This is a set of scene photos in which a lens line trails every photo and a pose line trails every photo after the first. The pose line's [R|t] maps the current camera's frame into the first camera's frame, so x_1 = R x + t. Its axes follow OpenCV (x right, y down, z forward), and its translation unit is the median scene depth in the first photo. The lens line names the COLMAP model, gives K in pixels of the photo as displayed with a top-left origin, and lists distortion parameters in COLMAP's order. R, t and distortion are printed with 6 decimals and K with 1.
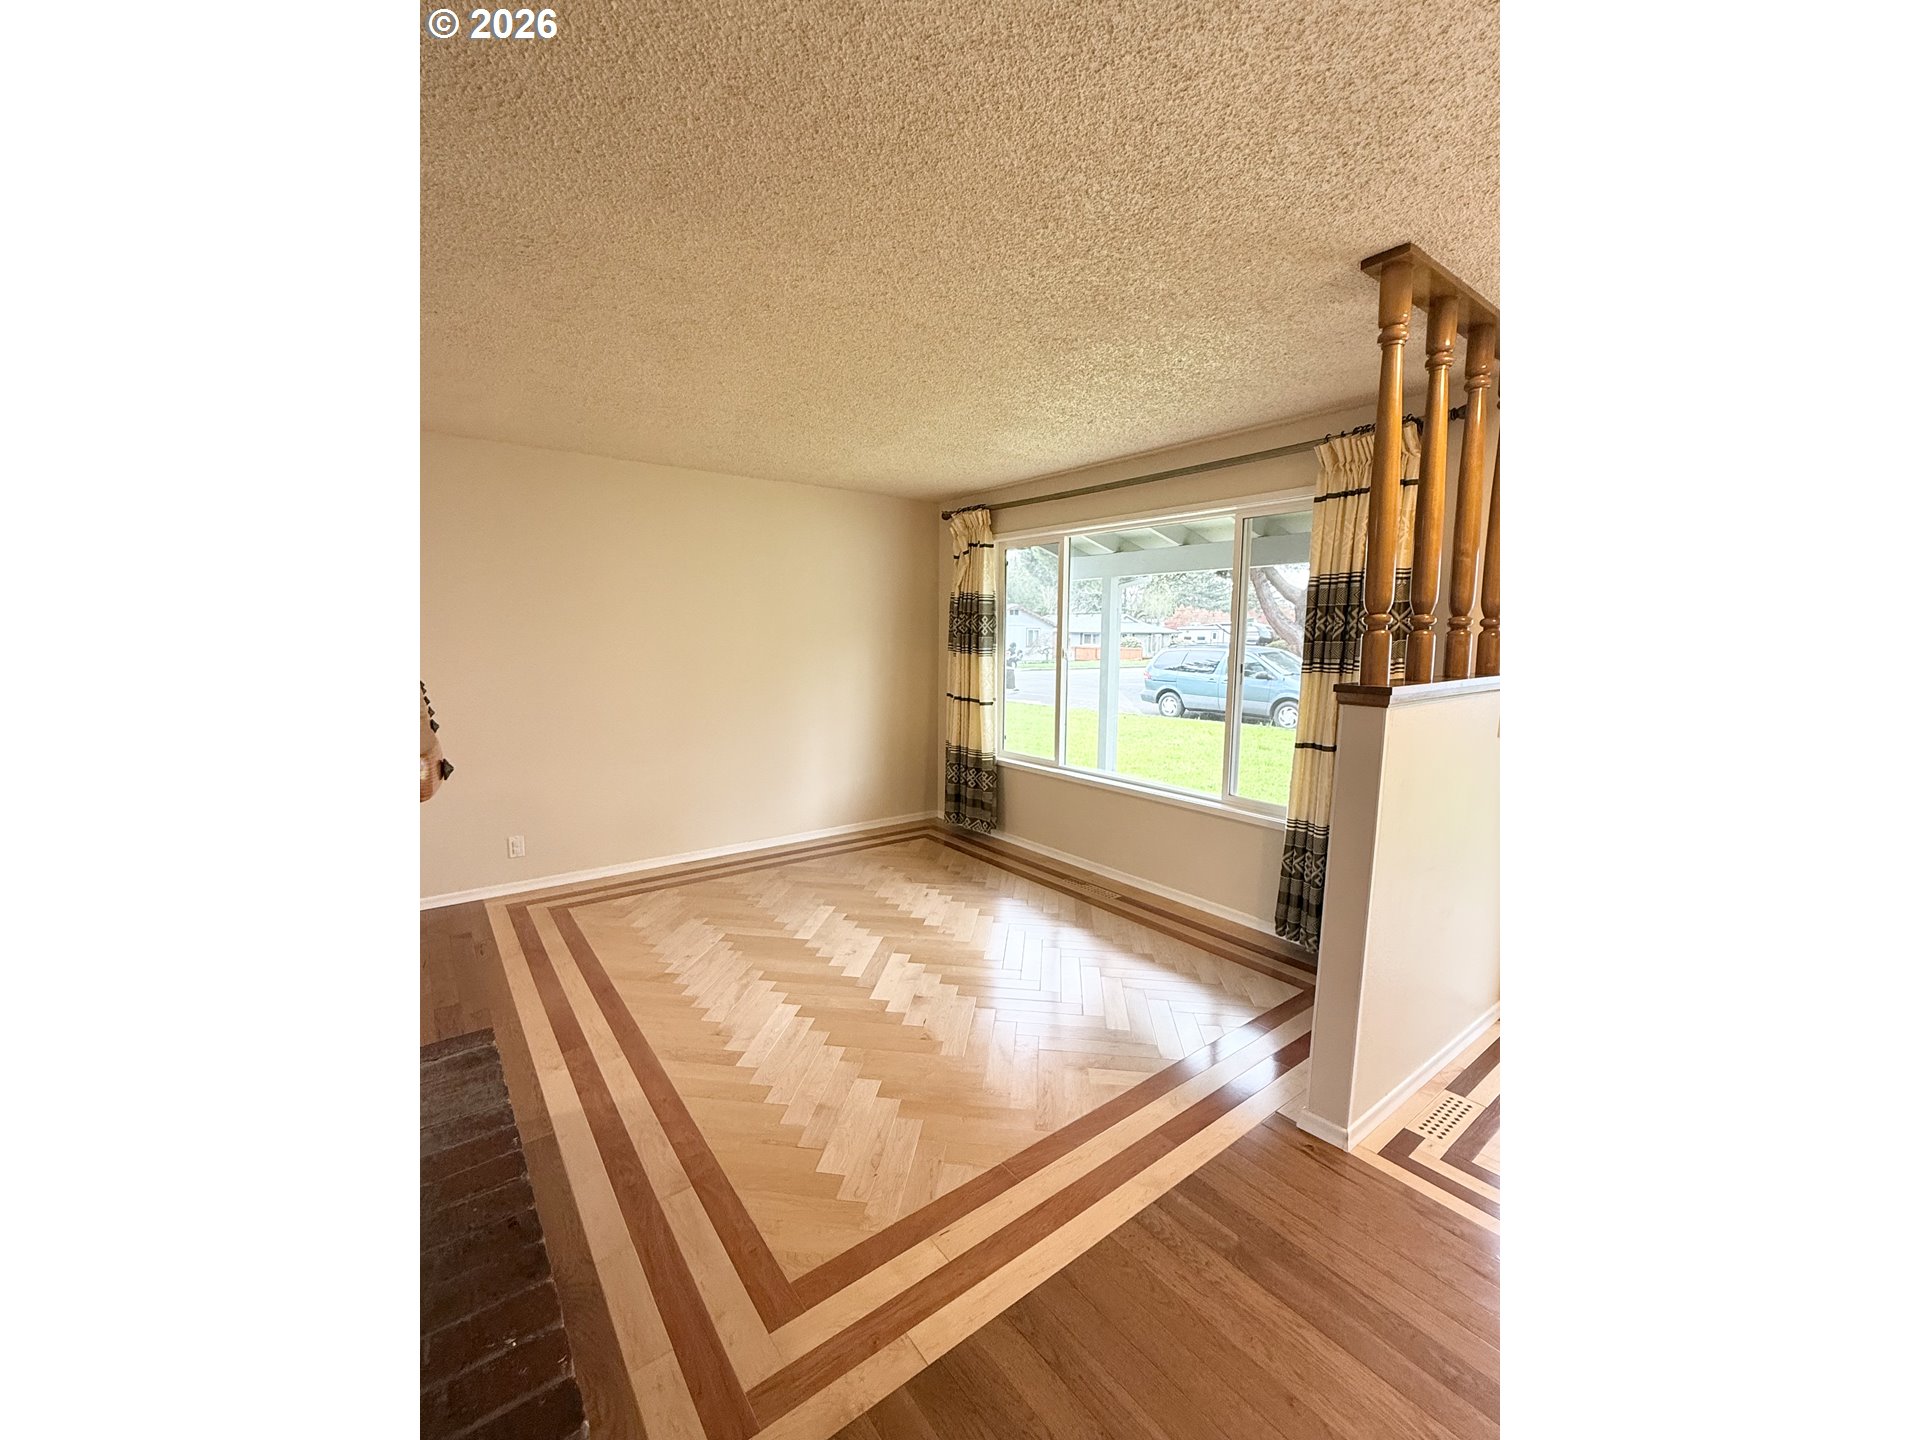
lens RADIAL K [[723.5, 0, 960.0], [0, 723.5, 720.0], [0, 0, 1]] dist [-0.000355, -0.000067]
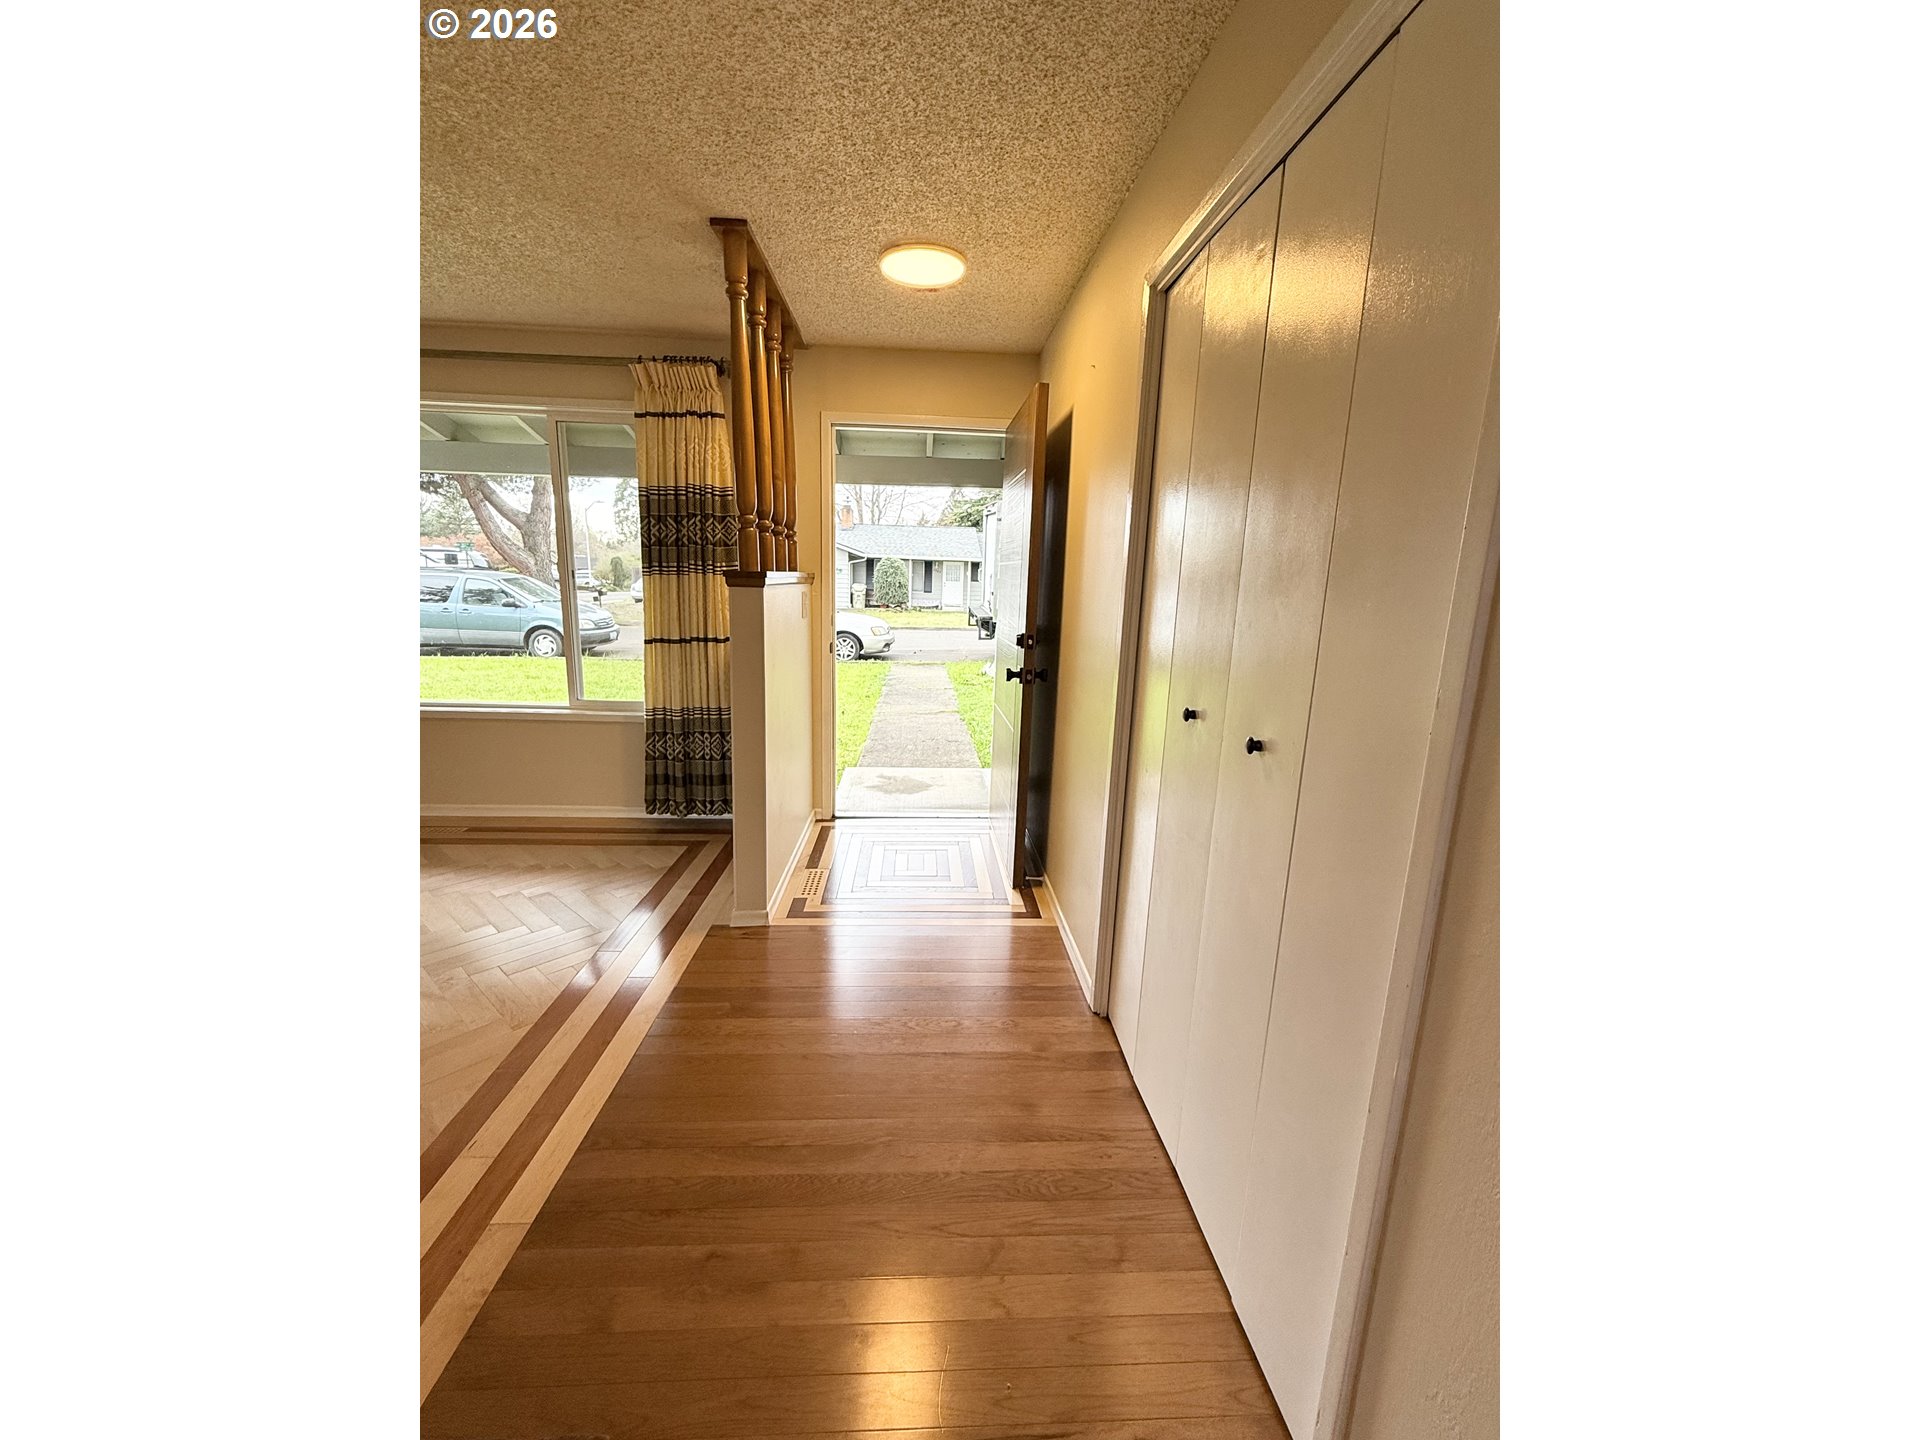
lens RADIAL K [[723.5, 0, 960.0], [0, 723.5, 720.0], [0, 0, 1]] dist [-0.000355, -0.000067]
pose [[0.559143, -0.151159, 0.815175, -0.189546], [0.075867, 0.988442, 0.131250, 0.044171], [-0.825593, -0.011543, 0.564149, -0.029277]]
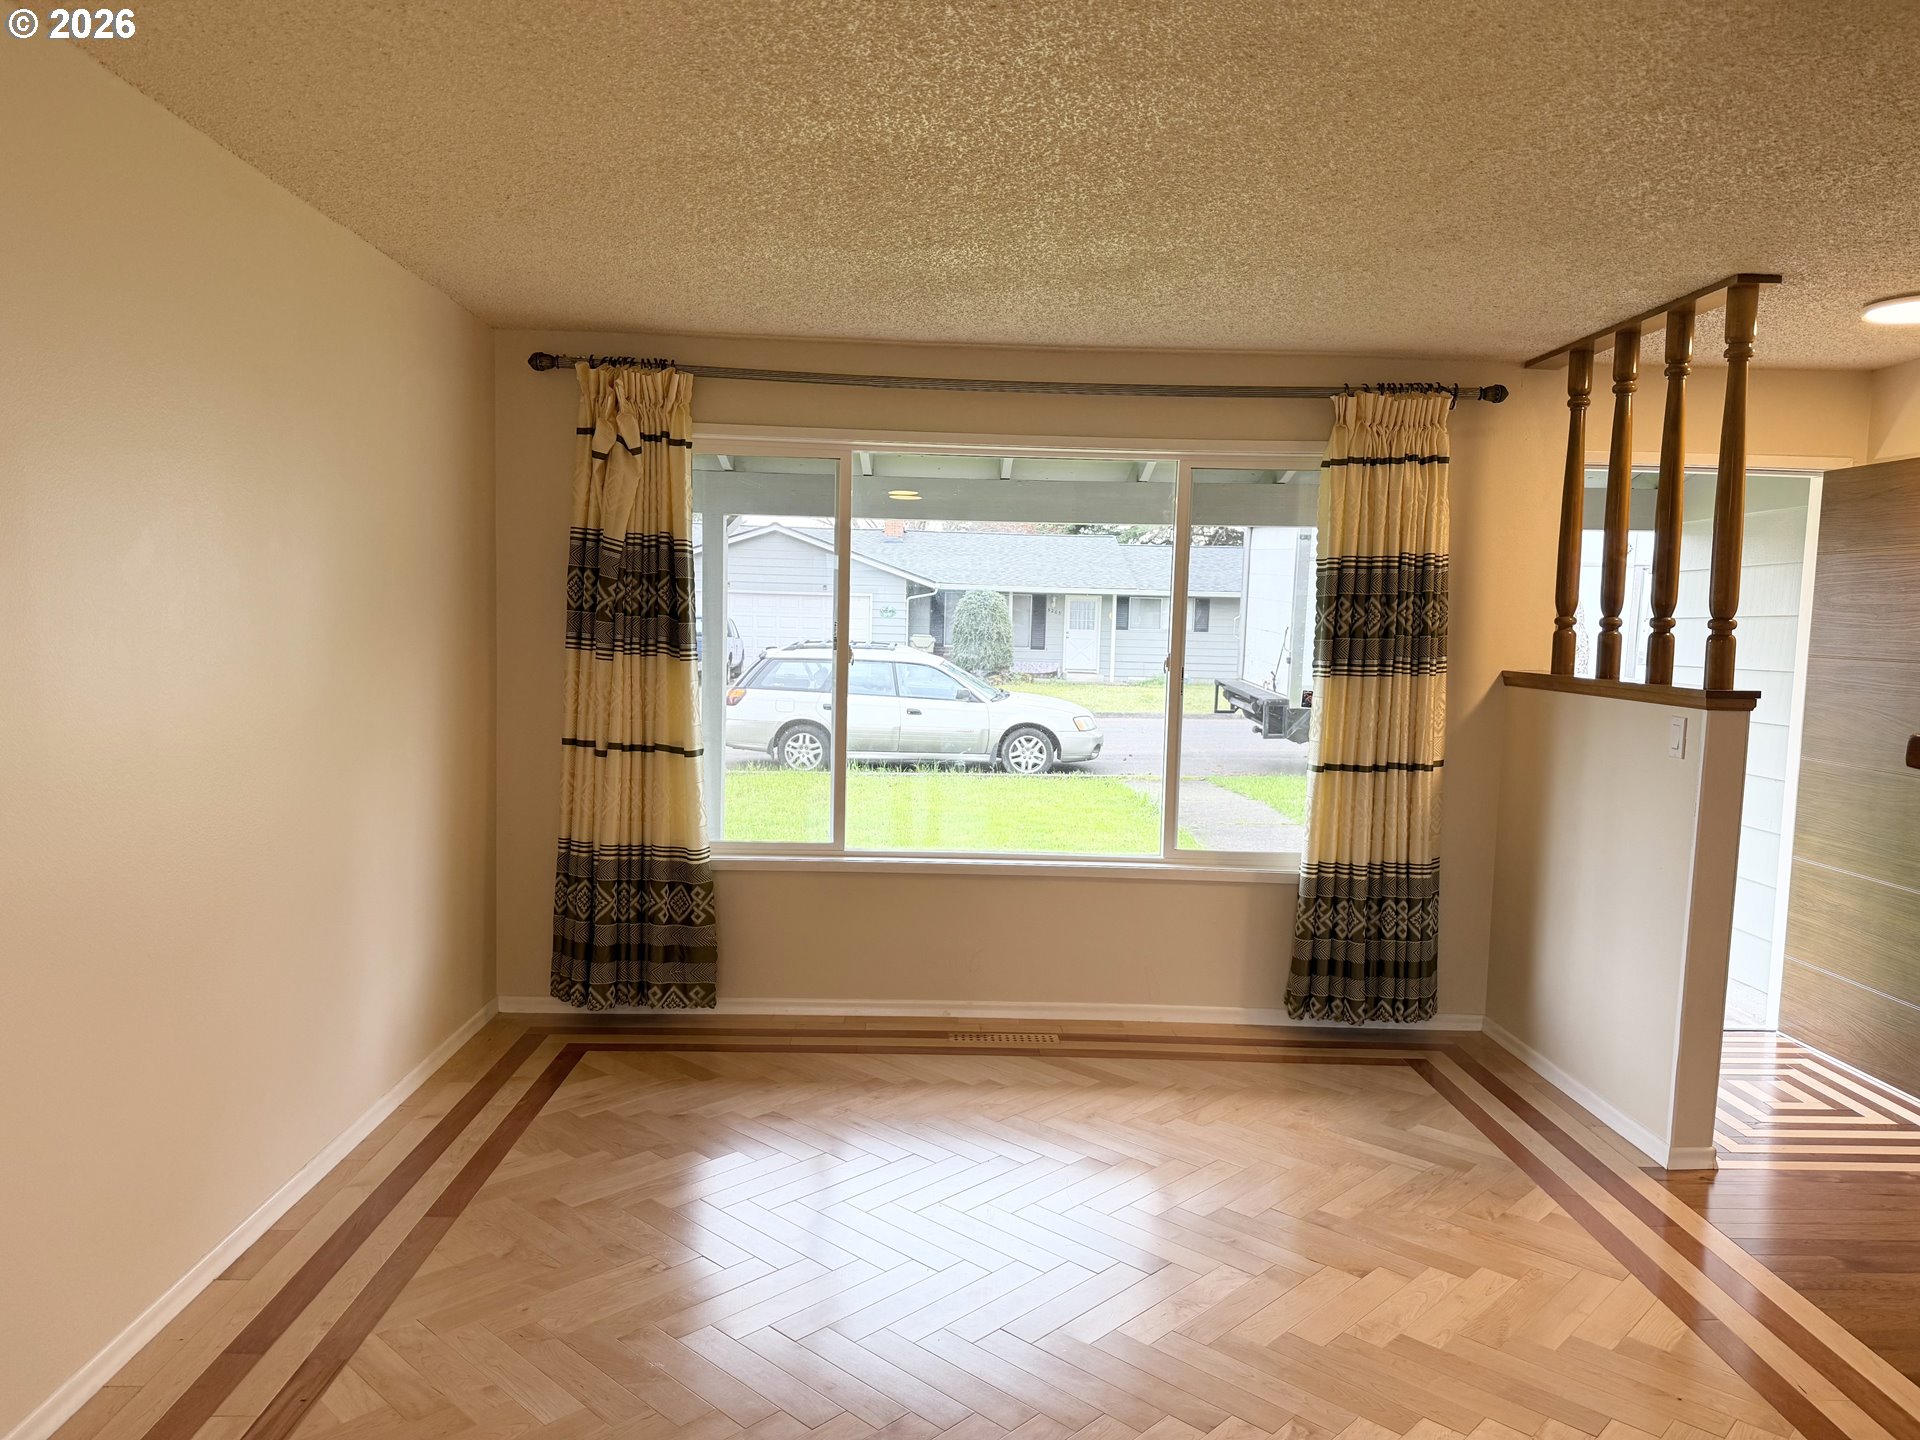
lens RADIAL K [[1313.2, 0, 956.6], [0, 1313.2, 728.0], [0, 0, 1]] dist [0.048085, -0.000024]
pose [[0.594704, -0.060638, 0.801655, -0.909685], [0.076235, 0.996912, 0.018852, -0.066174], [-0.800322, 0.049903, 0.597490, 0.452861]]
